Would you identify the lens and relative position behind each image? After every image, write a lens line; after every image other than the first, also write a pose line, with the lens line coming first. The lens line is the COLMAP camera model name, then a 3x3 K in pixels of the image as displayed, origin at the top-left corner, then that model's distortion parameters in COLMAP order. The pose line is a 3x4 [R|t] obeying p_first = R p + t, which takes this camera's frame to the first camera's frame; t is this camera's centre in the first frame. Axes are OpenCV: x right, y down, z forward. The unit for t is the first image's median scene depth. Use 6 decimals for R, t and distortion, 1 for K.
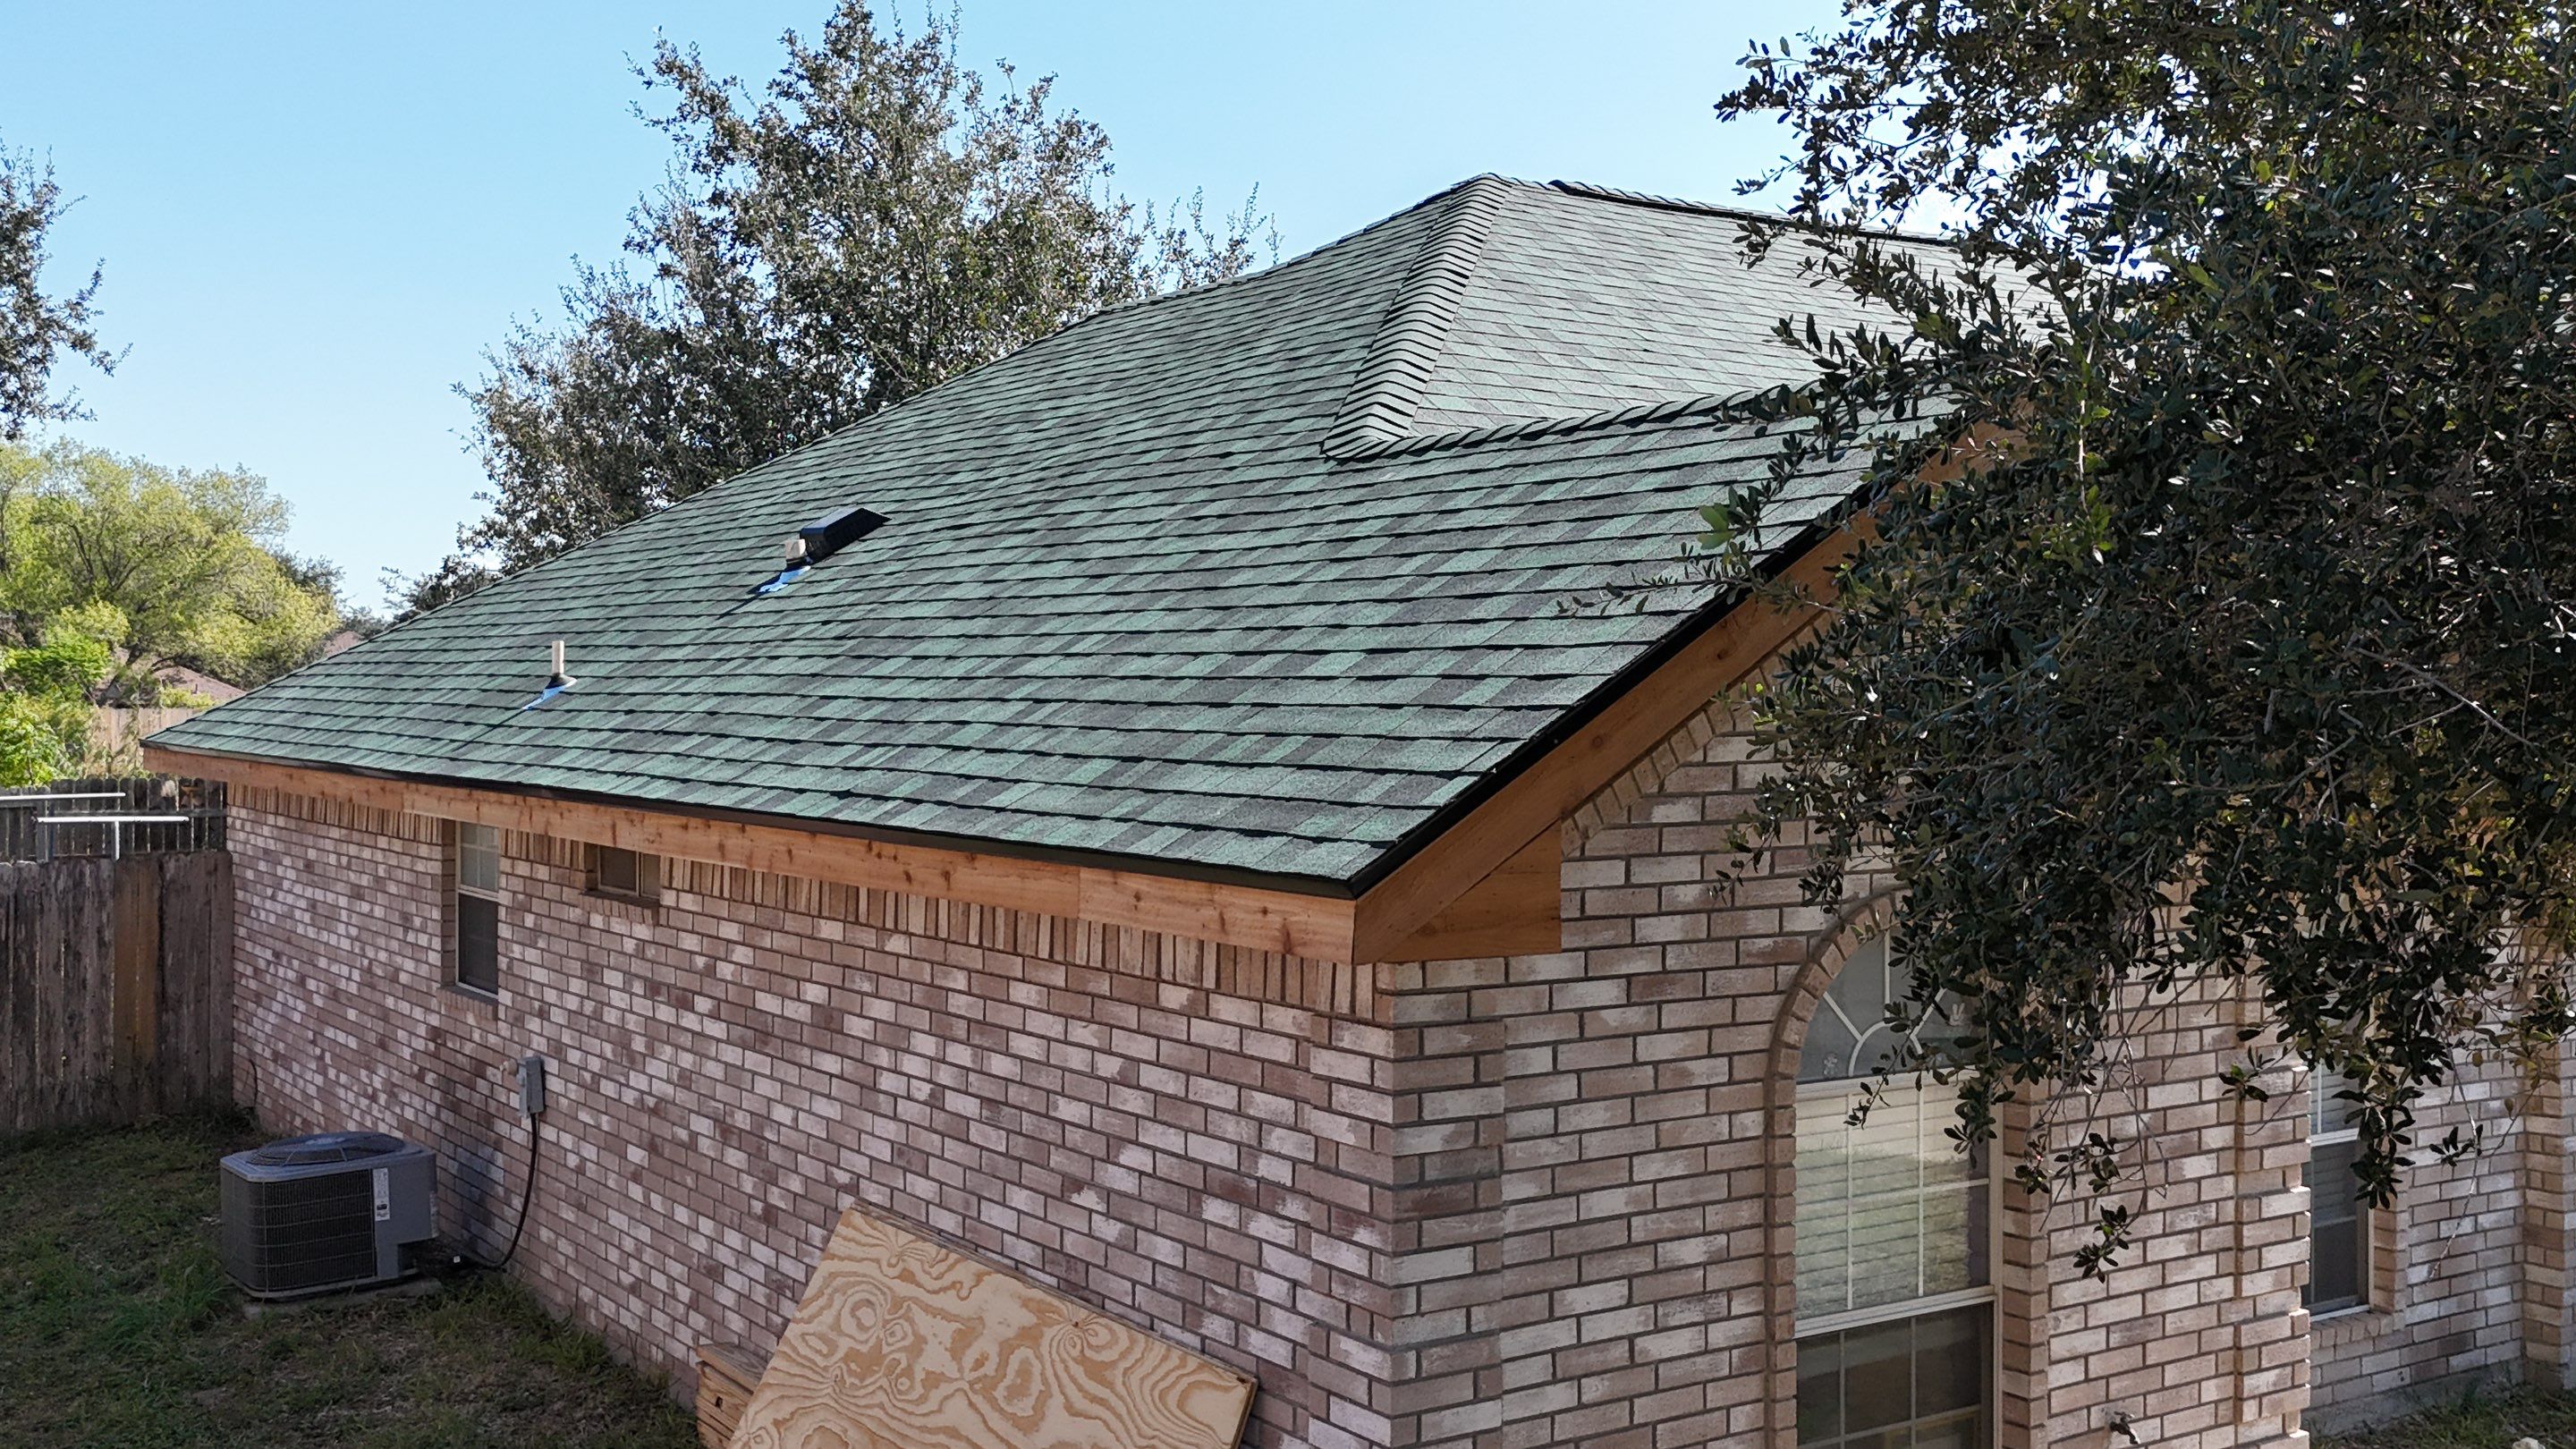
lens RADIAL K [[2455.3, 0, 1209.2], [0, 2455.3, 786.4], [0, 0, 1]] dist [0.094737, 0.000067]
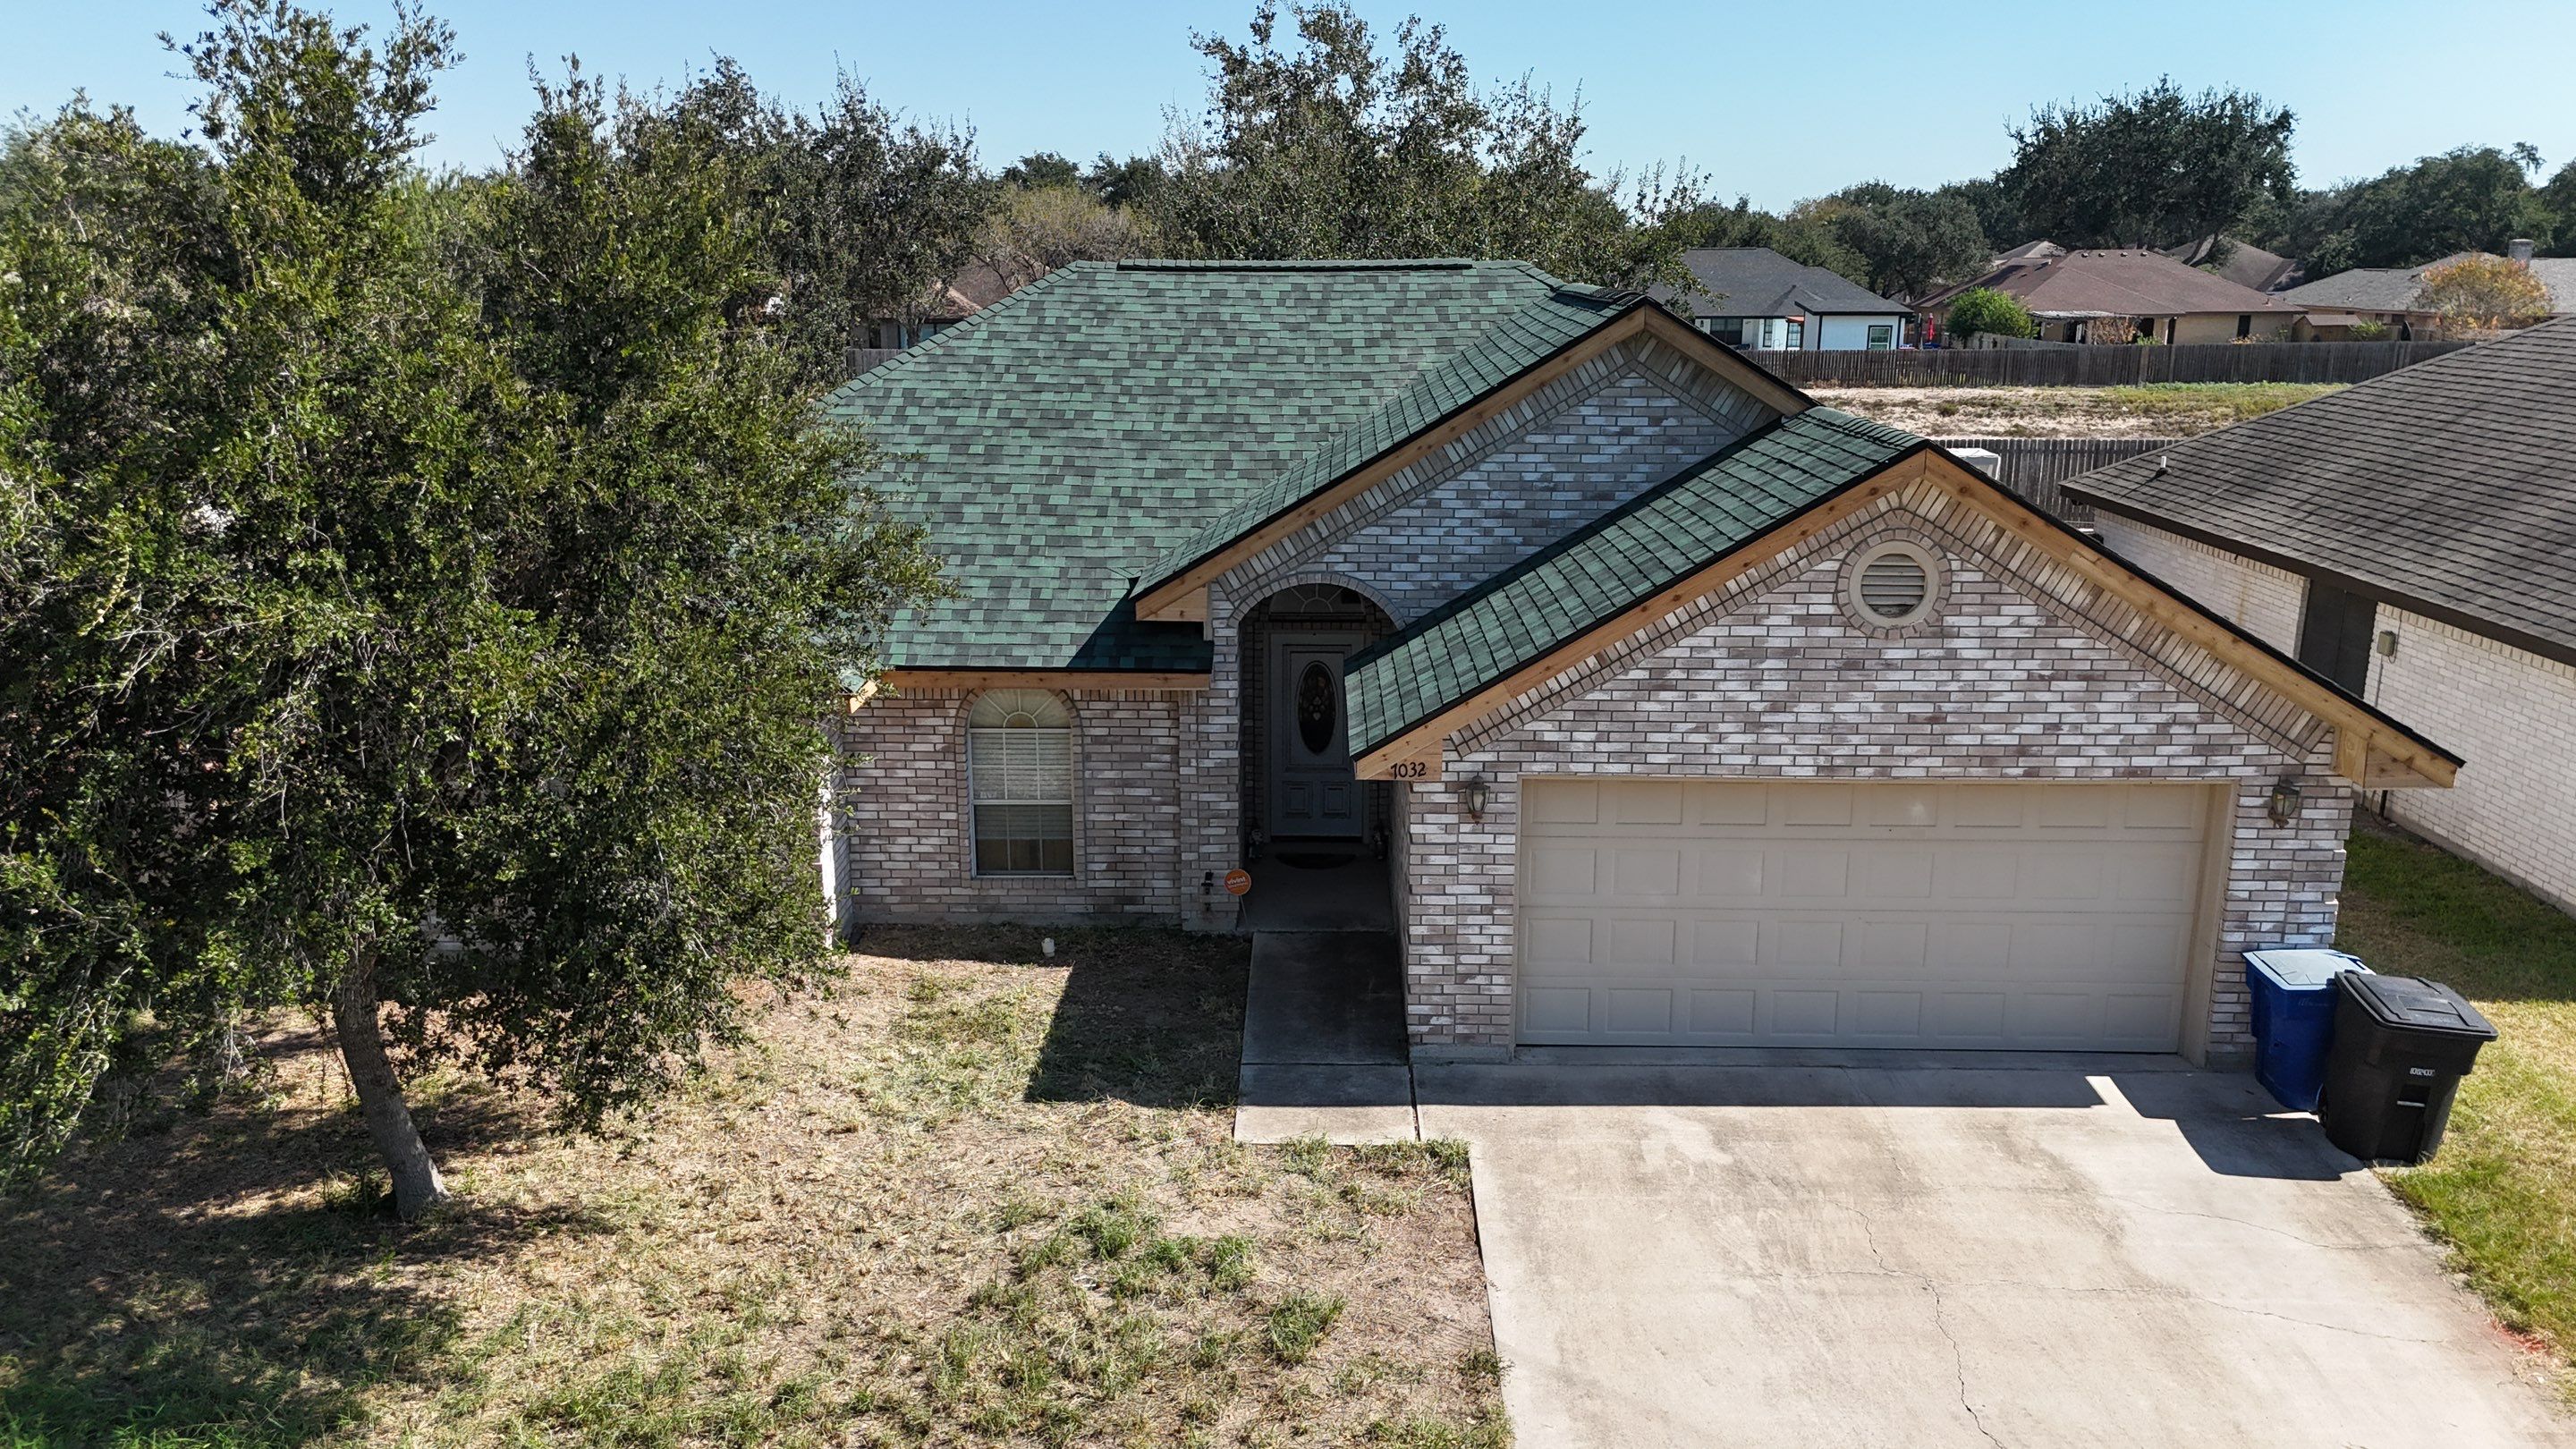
lens RADIAL K [[1896.9, 0, 1283.3], [0, 1896.9, 717.6], [0, 0, 1]] dist [0.118655, -0.189755]
pose [[0.827541, 0.132310, -0.545591, 2.007259], [-0.022209, 0.978786, 0.203676, -0.376101], [0.560965, -0.156433, 0.812925, -0.348498]]
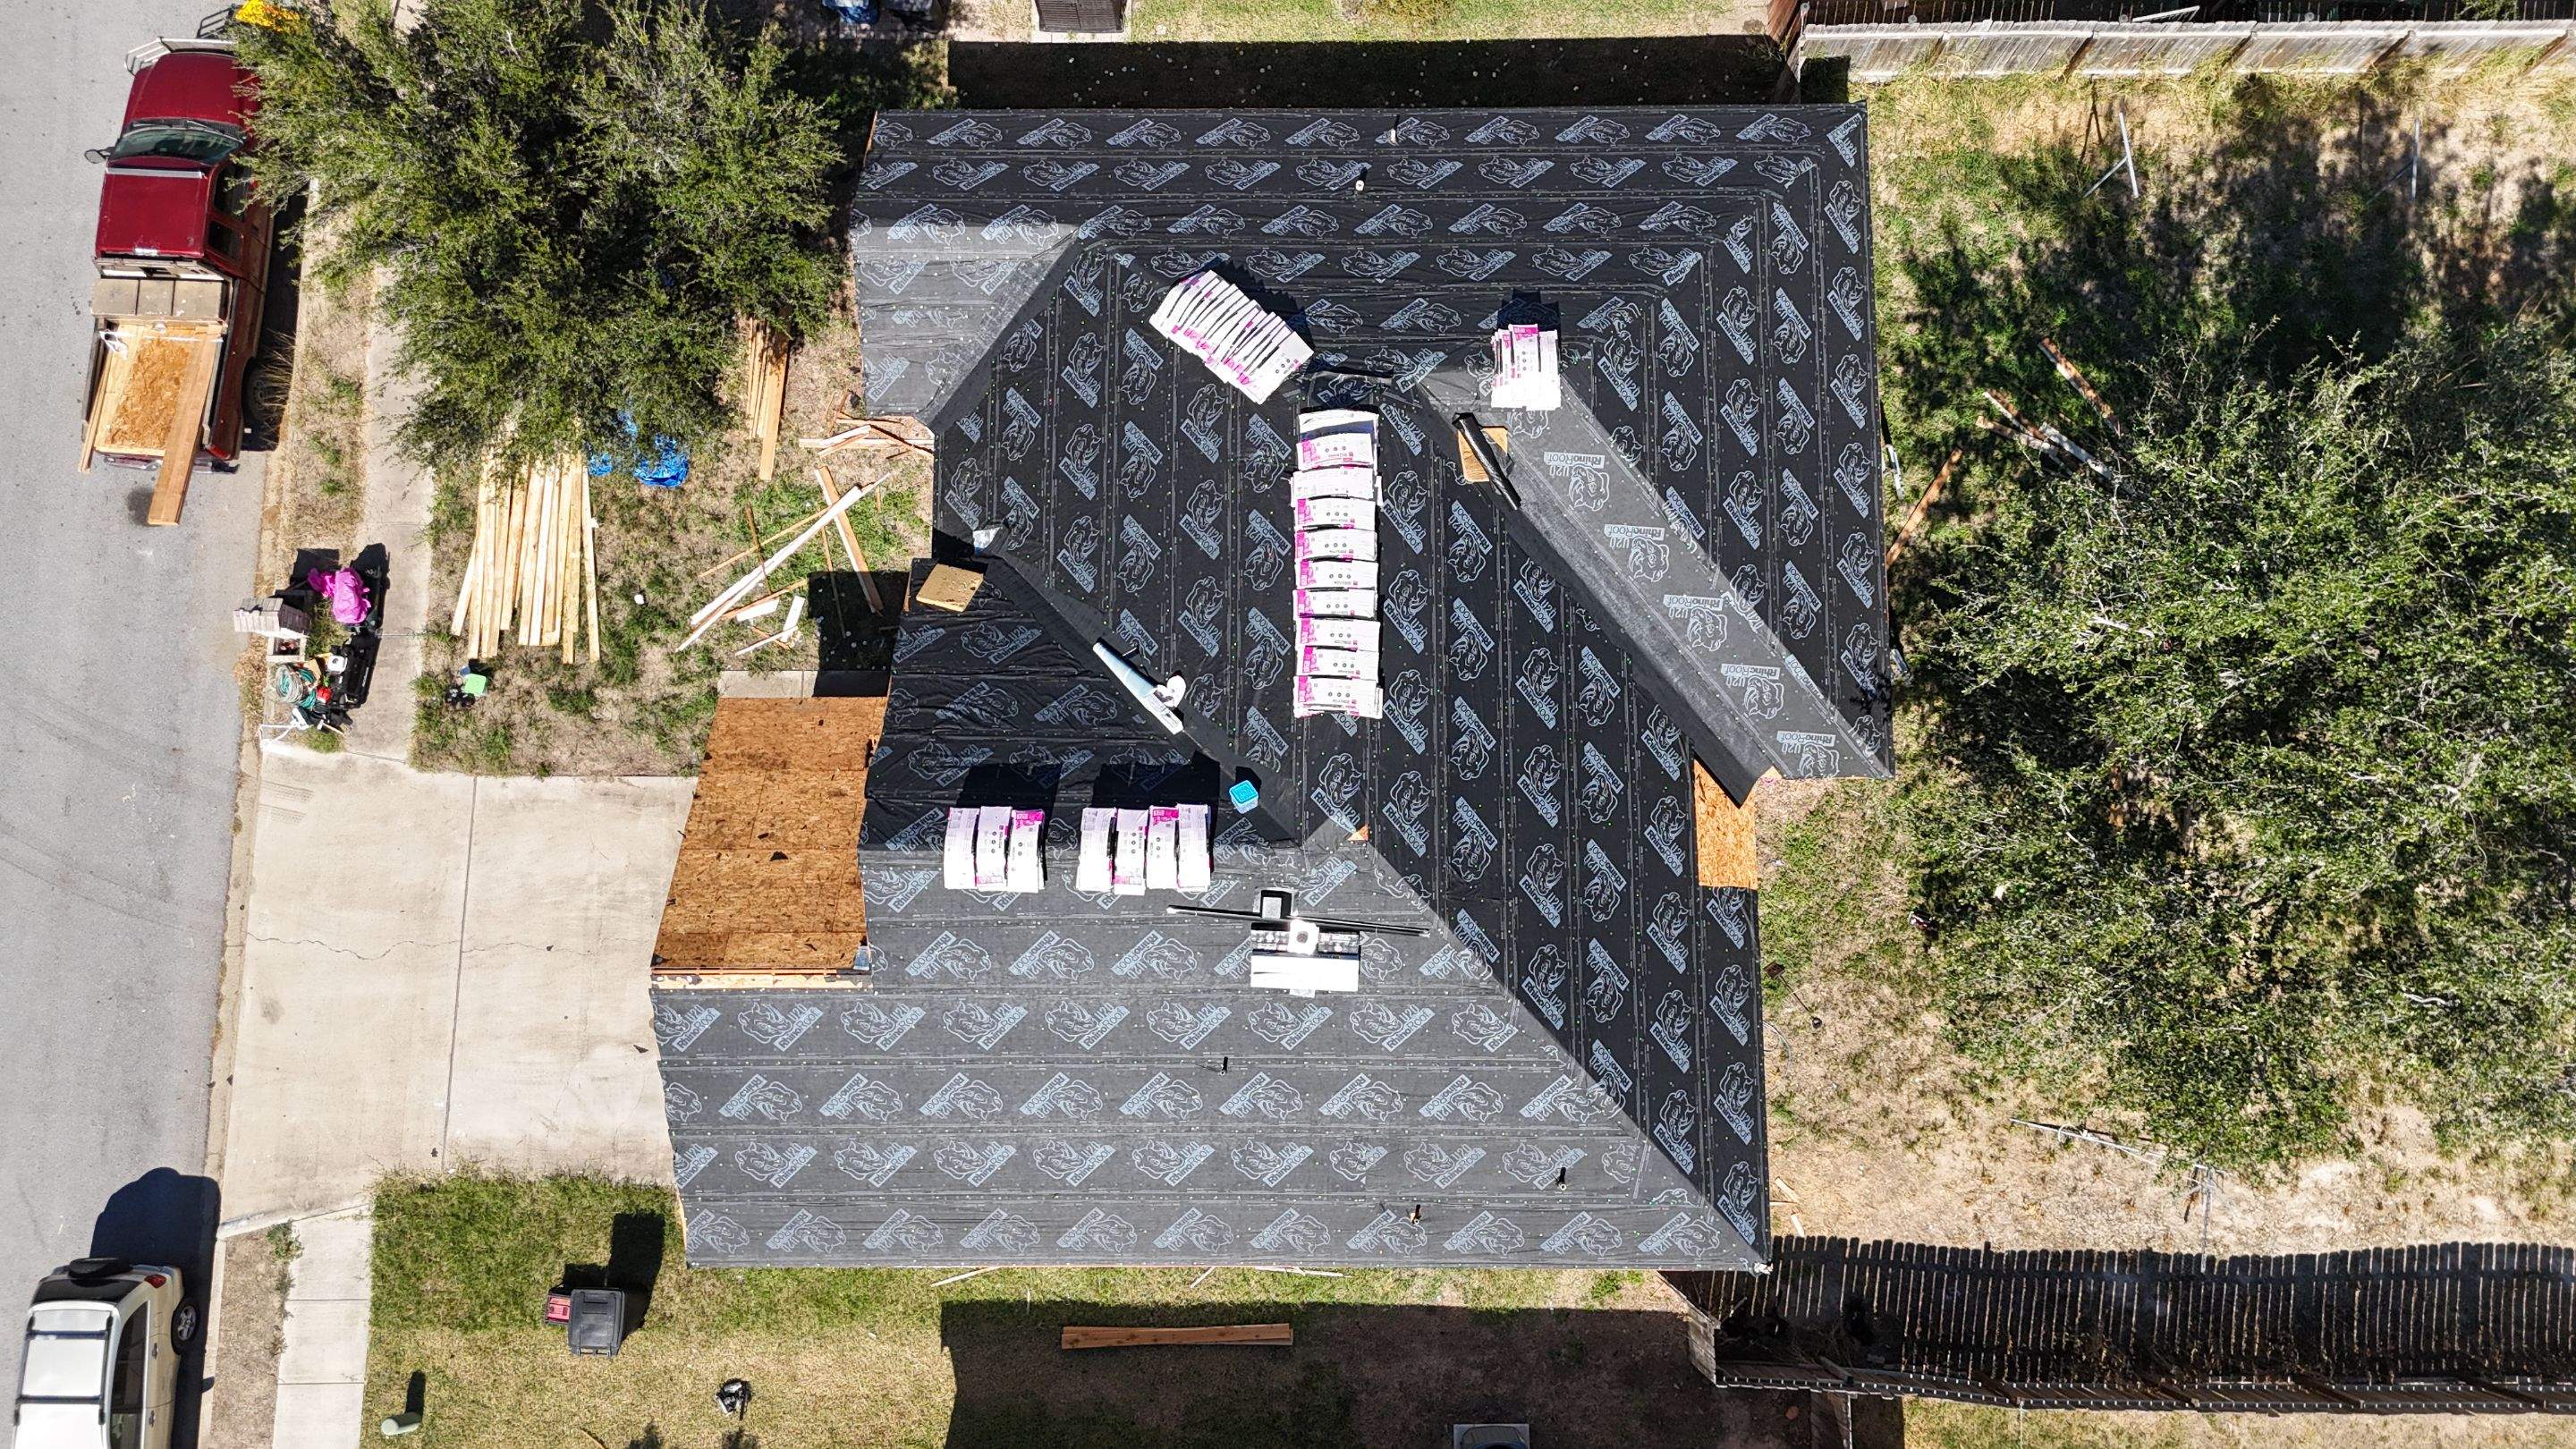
lens RADIAL K [[1903.7, 0, 1287.5], [0, 1903.7, 713.5], [0, 0, 1]] dist [0.094254, -0.099377]
pose [[-0.548512, 0.826470, -0.126817, 1.012917], [-0.025997, 0.134739, 0.990540, -3.420962], [0.835739, 0.546620, -0.052420, 2.152967]]
